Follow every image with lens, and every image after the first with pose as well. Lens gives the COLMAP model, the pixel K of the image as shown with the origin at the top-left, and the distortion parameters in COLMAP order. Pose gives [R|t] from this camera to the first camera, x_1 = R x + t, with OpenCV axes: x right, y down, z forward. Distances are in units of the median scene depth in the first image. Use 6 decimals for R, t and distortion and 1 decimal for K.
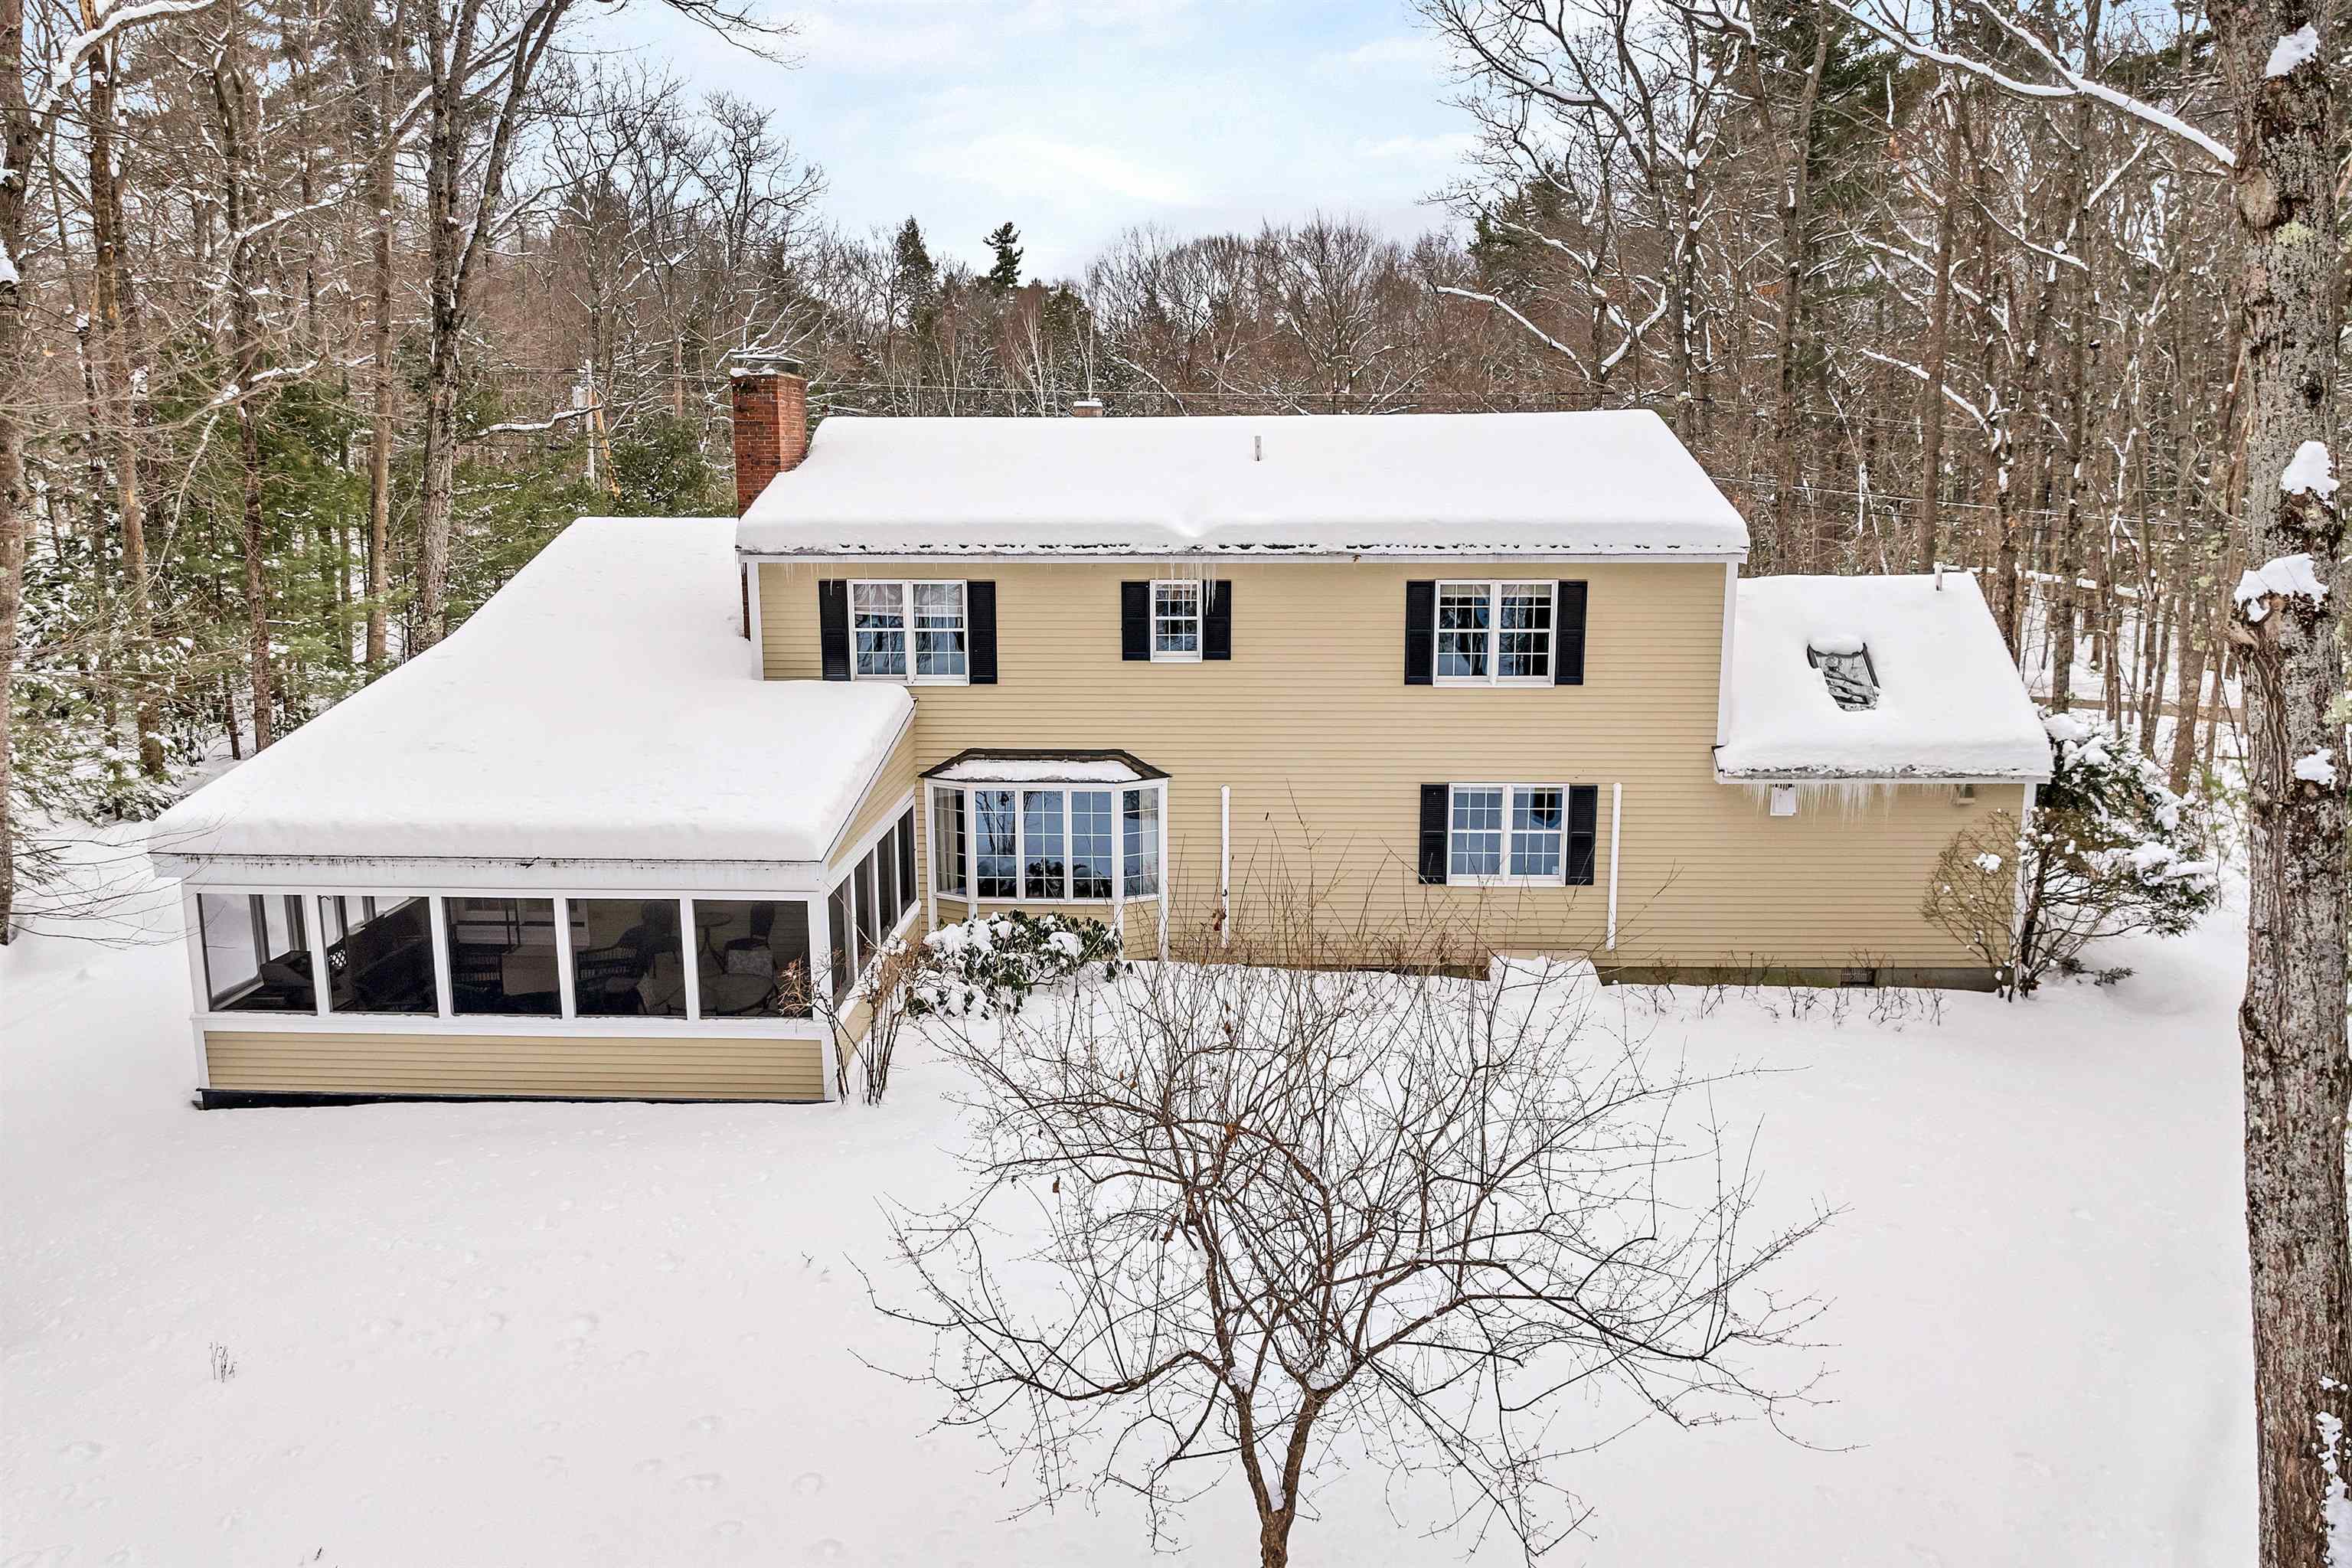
lens RADIAL K [[1689.7, 0, 1176.0], [0, 1689.7, 784.0], [0, 0, 1]] dist [-0.025208, 0.001595]
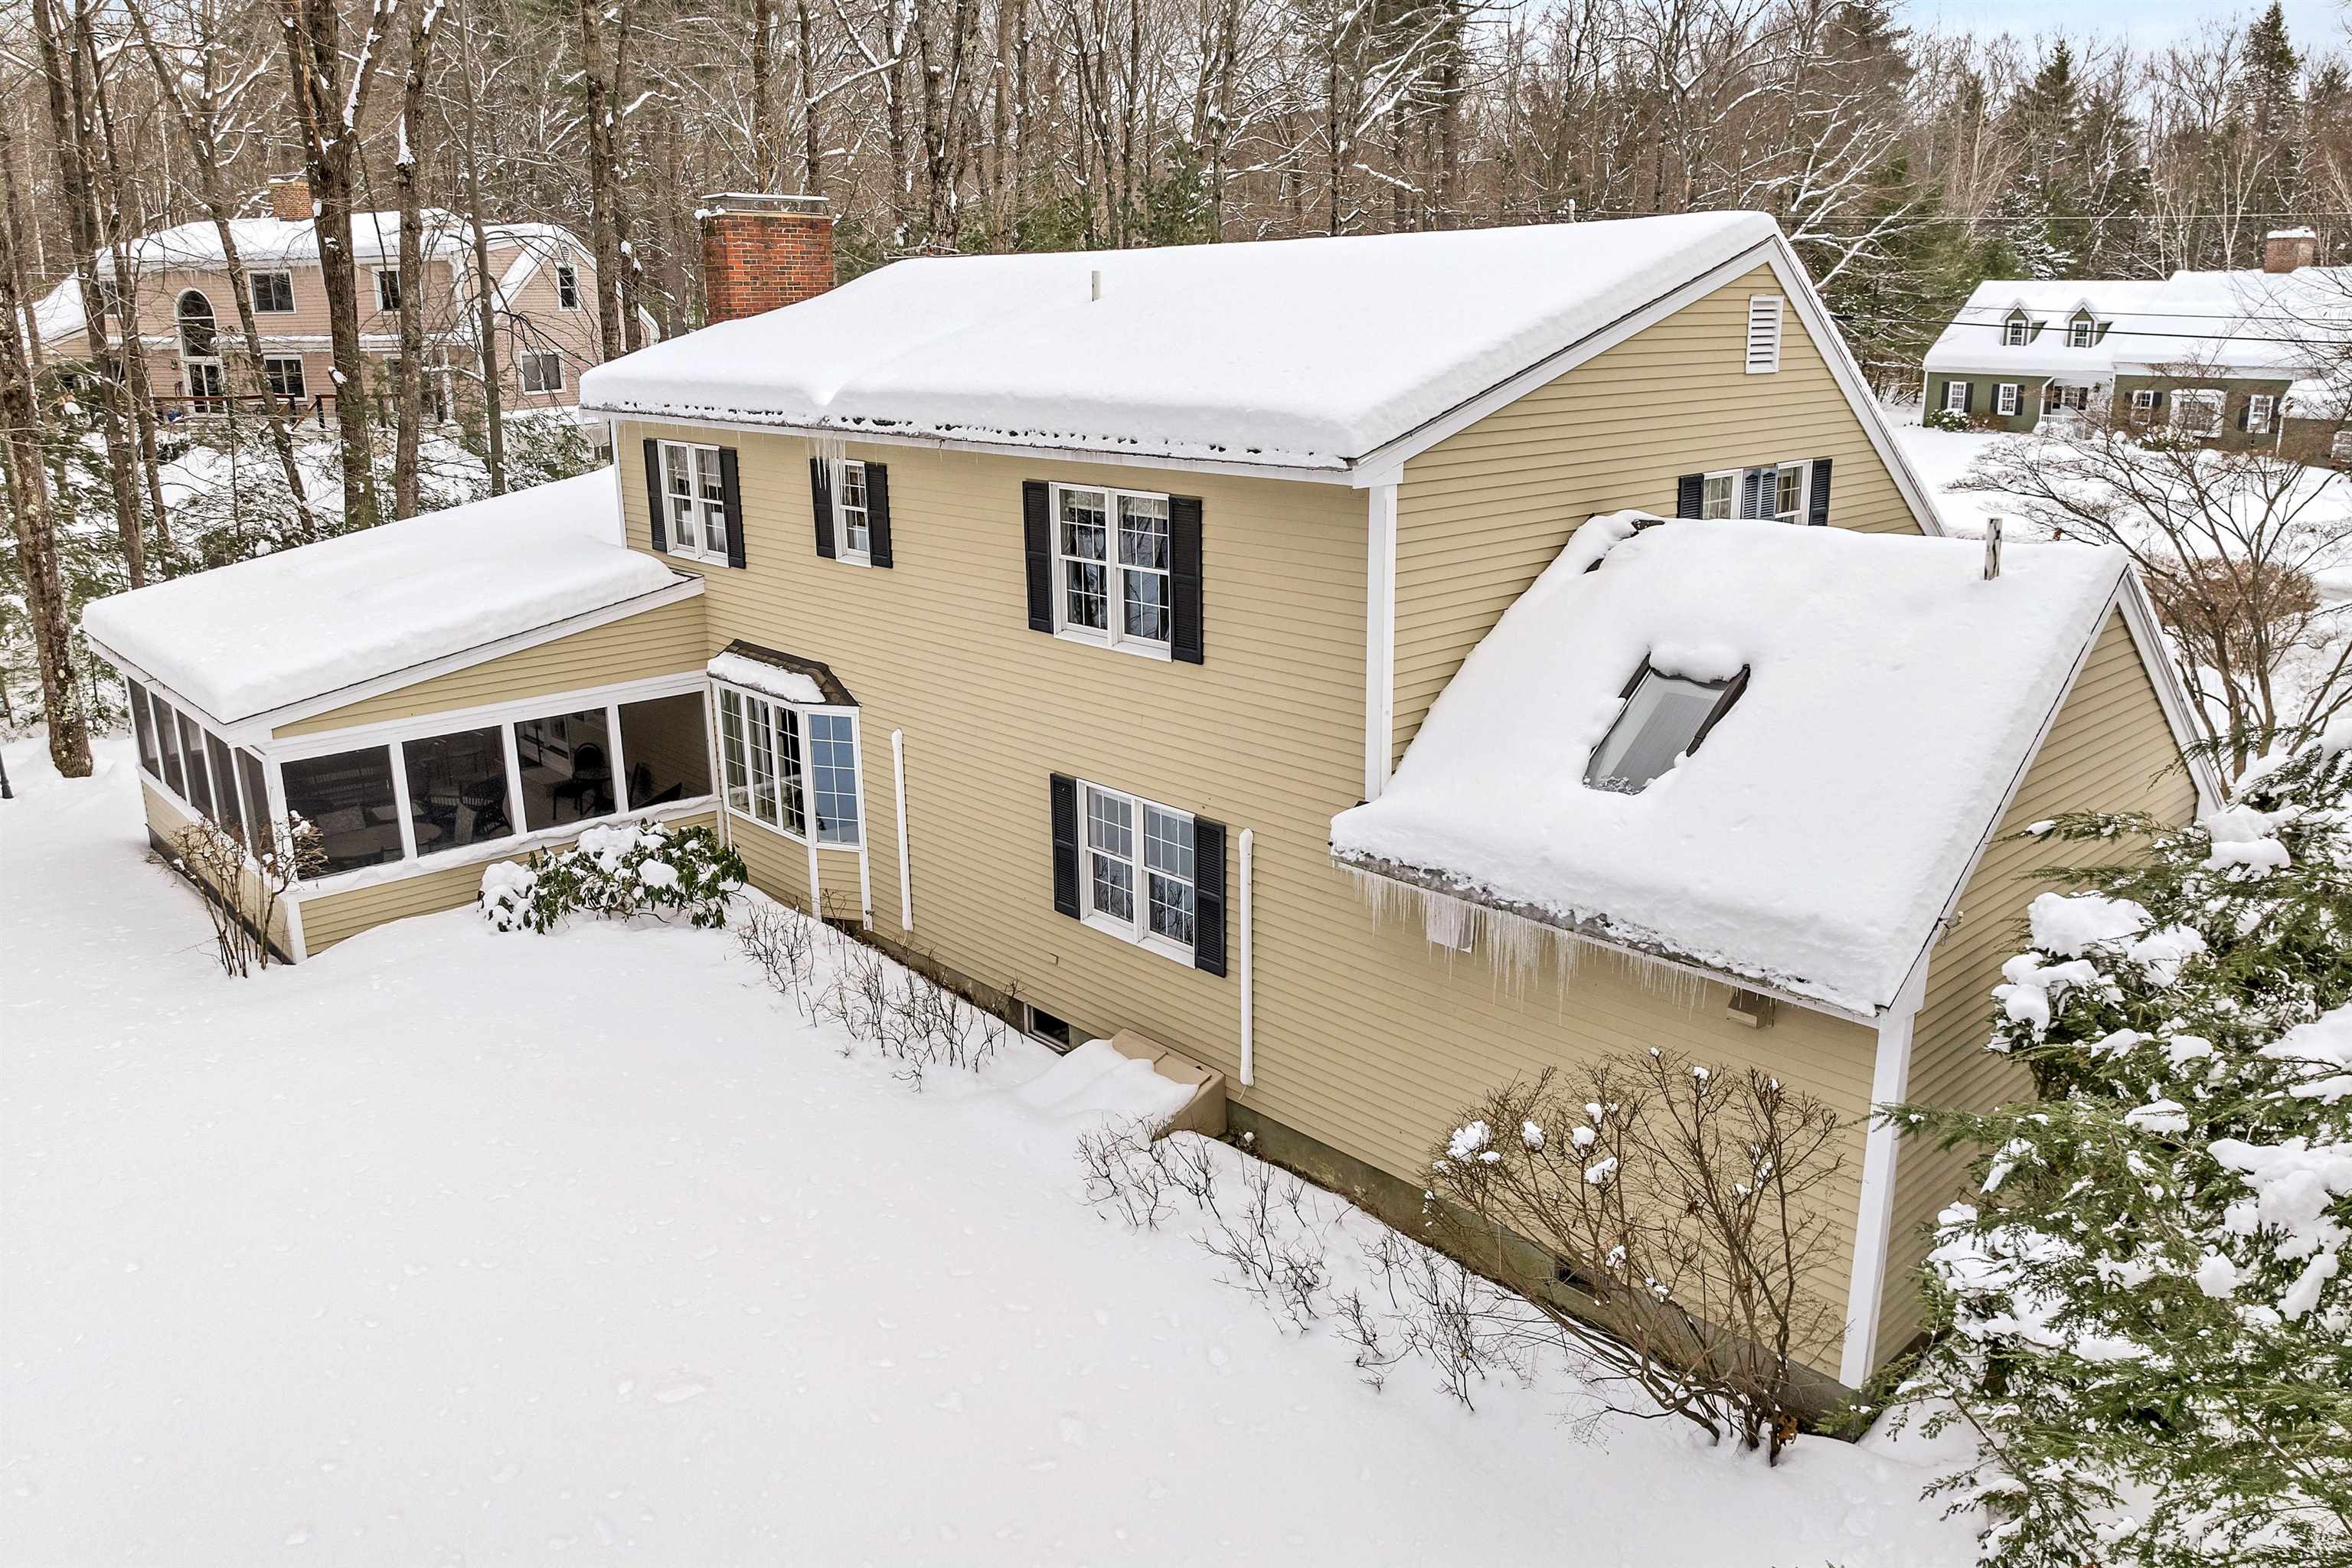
lens RADIAL K [[1689.7, 0, 1176.0], [0, 1689.7, 784.0], [0, 0, 1]] dist [-0.025208, 0.001595]
pose [[0.697317, 0.190323, -0.691033, 0.677466], [-0.131083, 0.981705, 0.138105, -0.100645], [0.704675, -0.005720, 0.709507, 0.544176]]
